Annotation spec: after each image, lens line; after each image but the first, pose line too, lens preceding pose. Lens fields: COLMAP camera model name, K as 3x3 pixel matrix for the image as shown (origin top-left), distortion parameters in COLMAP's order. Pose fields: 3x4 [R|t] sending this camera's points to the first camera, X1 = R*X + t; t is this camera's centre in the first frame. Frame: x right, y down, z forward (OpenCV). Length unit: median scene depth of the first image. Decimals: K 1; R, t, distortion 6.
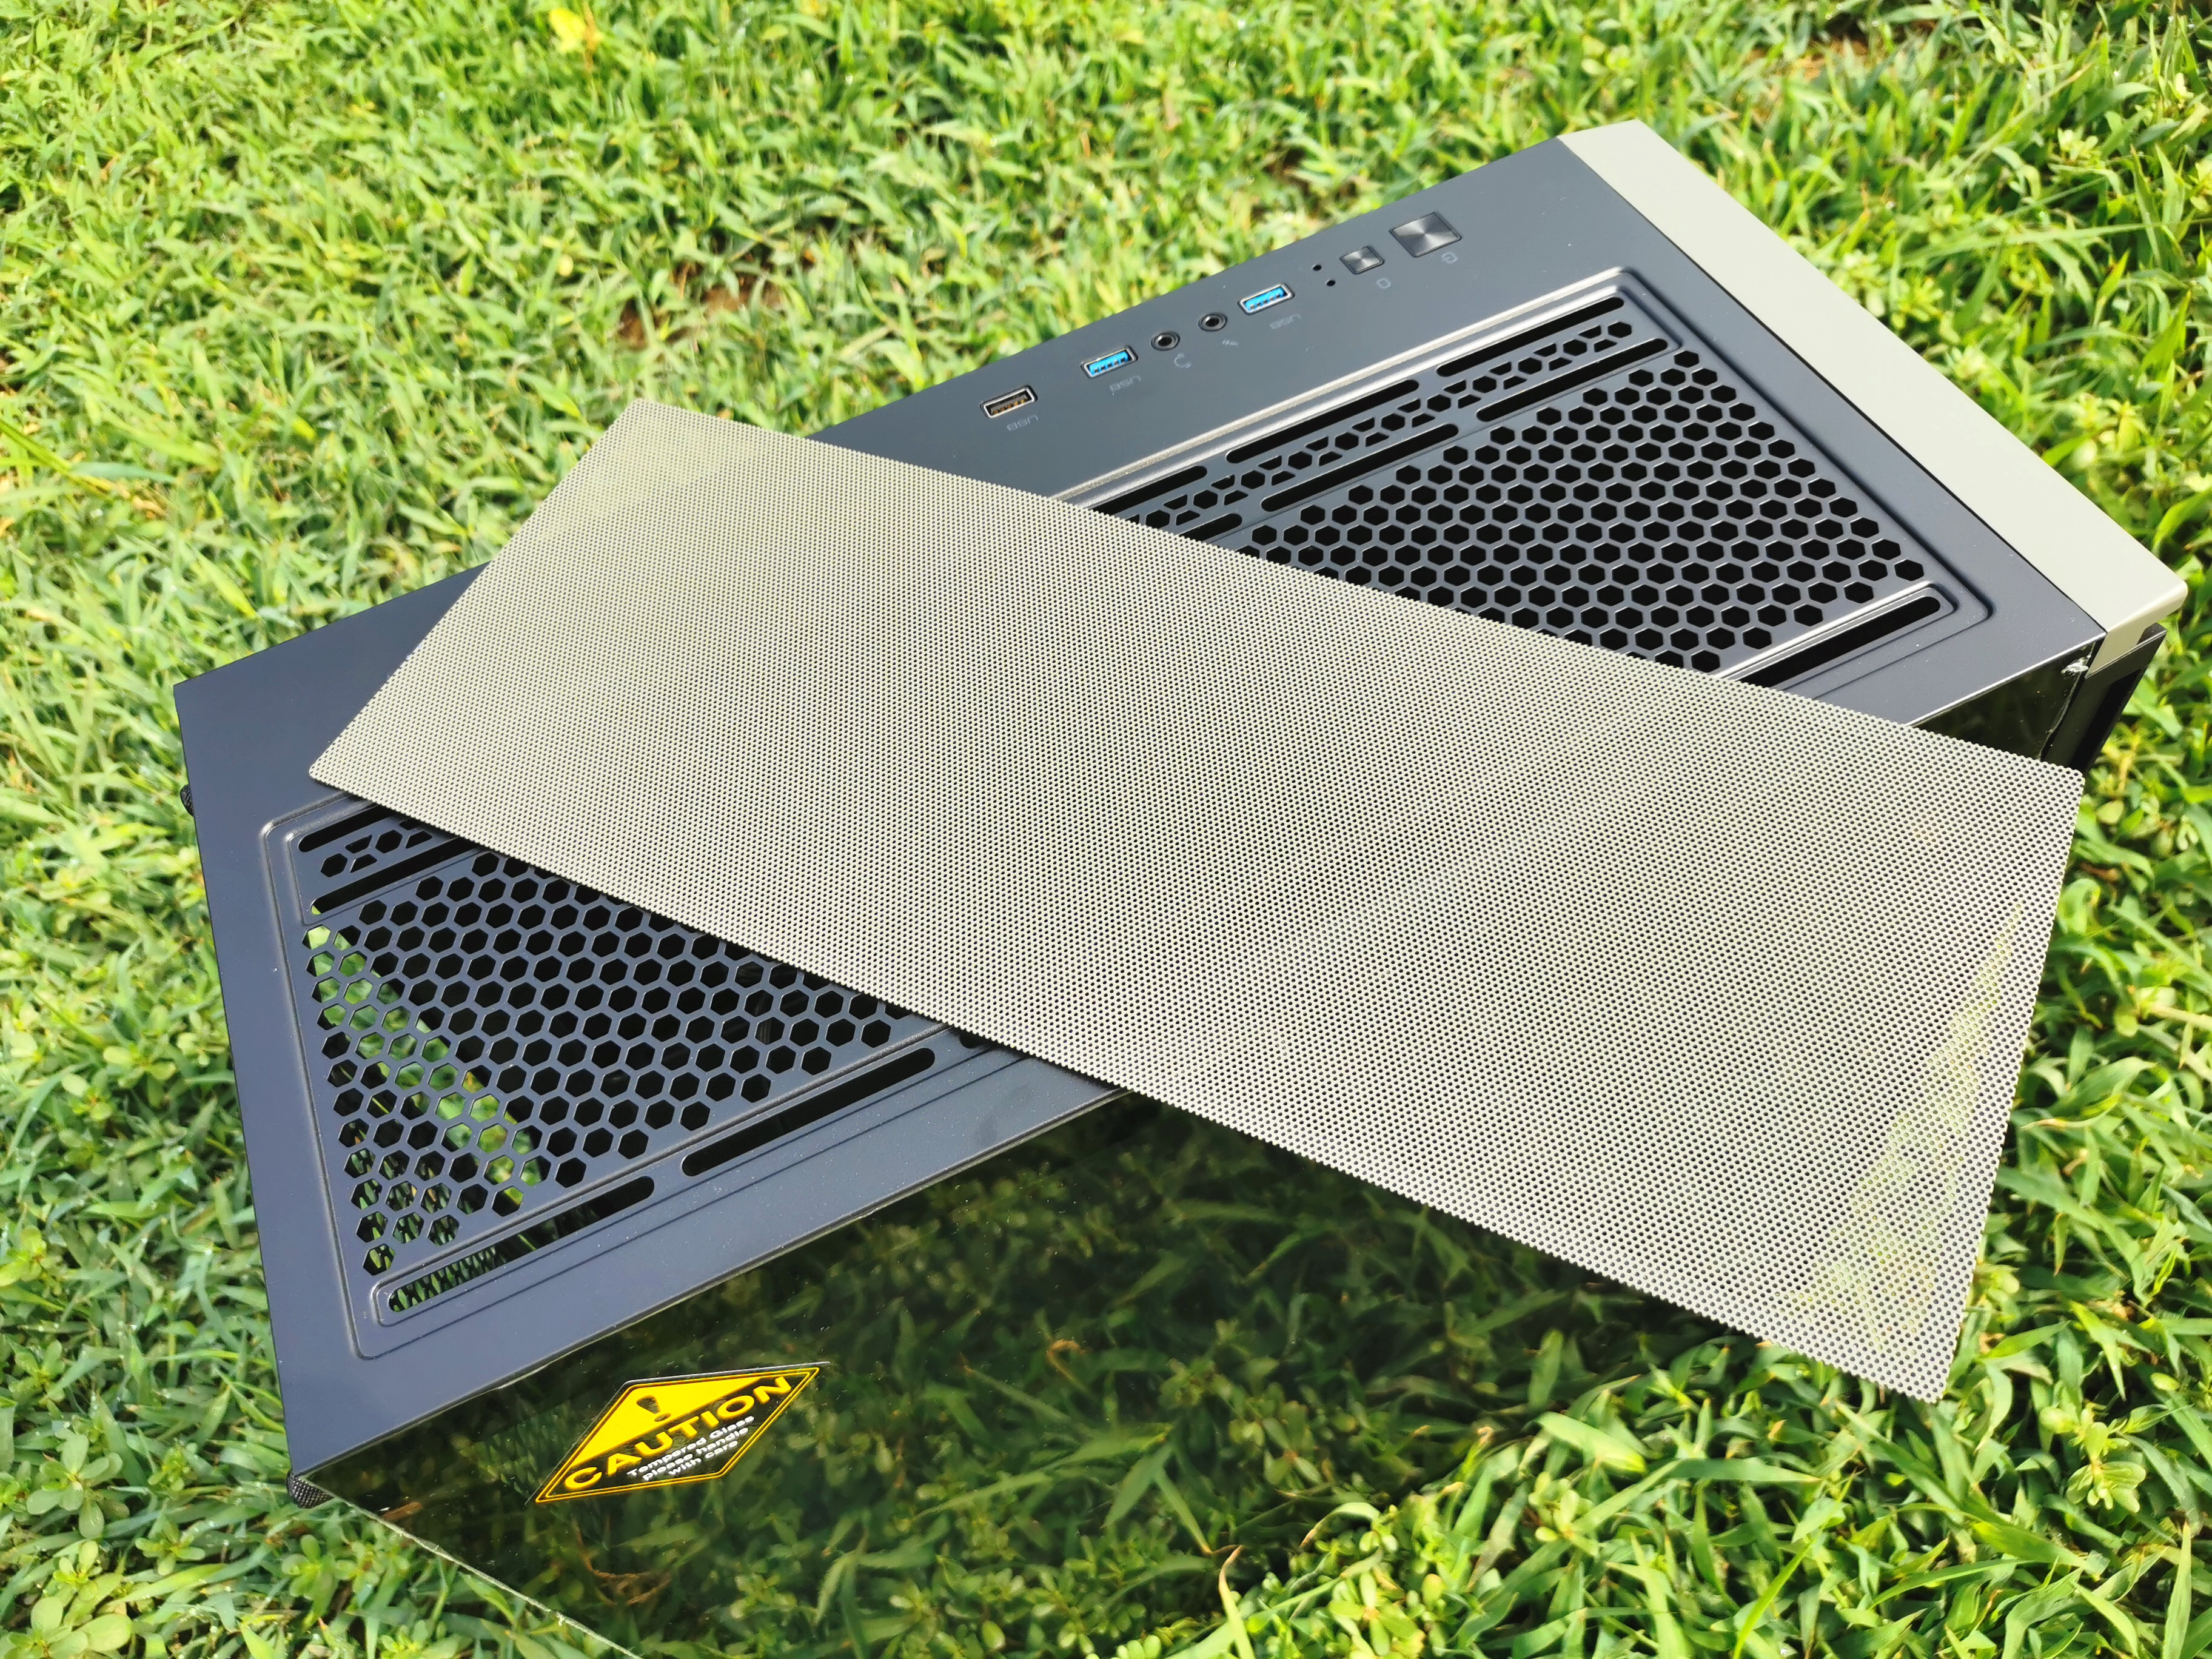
lens RADIAL K [[1764.0, 0, 1115.6], [0, 1764.0, 823.0], [0, 0, 1]] dist [0.018720, -0.020767]
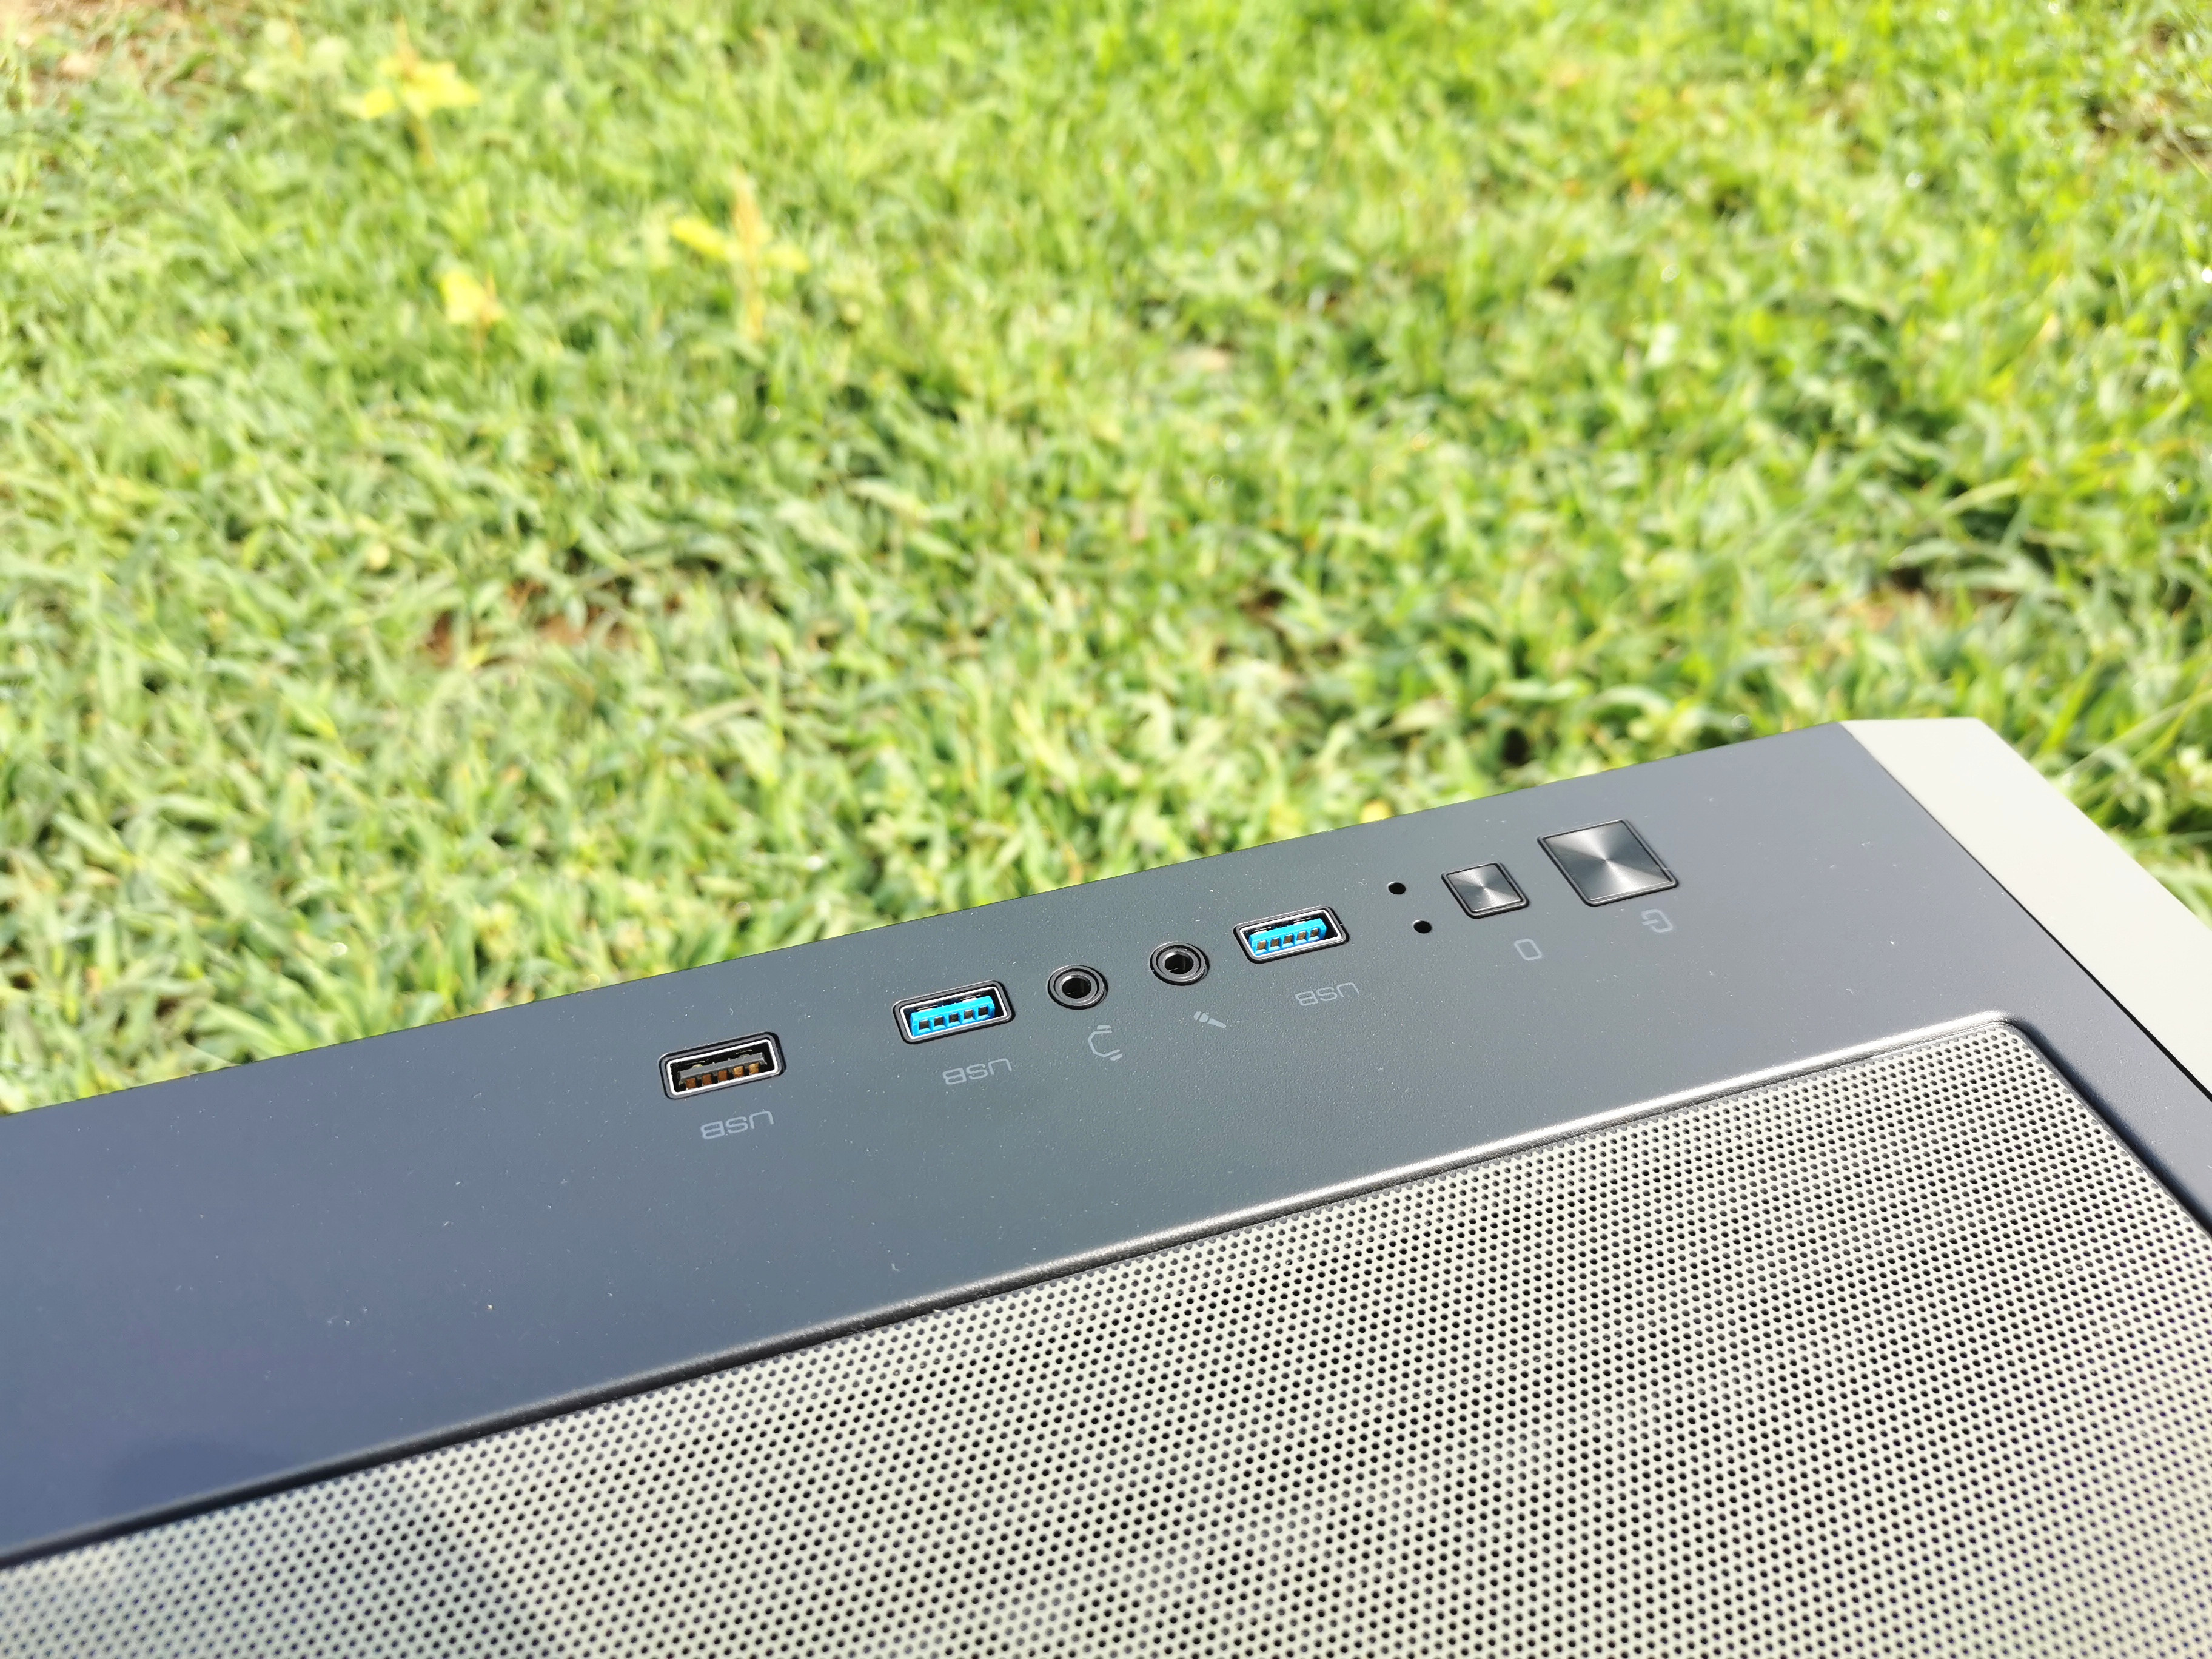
lens RADIAL K [[1764.0, 0, 1106.8], [0, 1764.0, 819.7], [0, 0, 1]] dist [0.018720, -0.020767]
pose [[0.982325, 0.180971, 0.047818, 0.001926], [-0.167344, 0.963532, -0.208812, -0.083550], [-0.083863, 0.197119, 0.976786, 0.199297]]
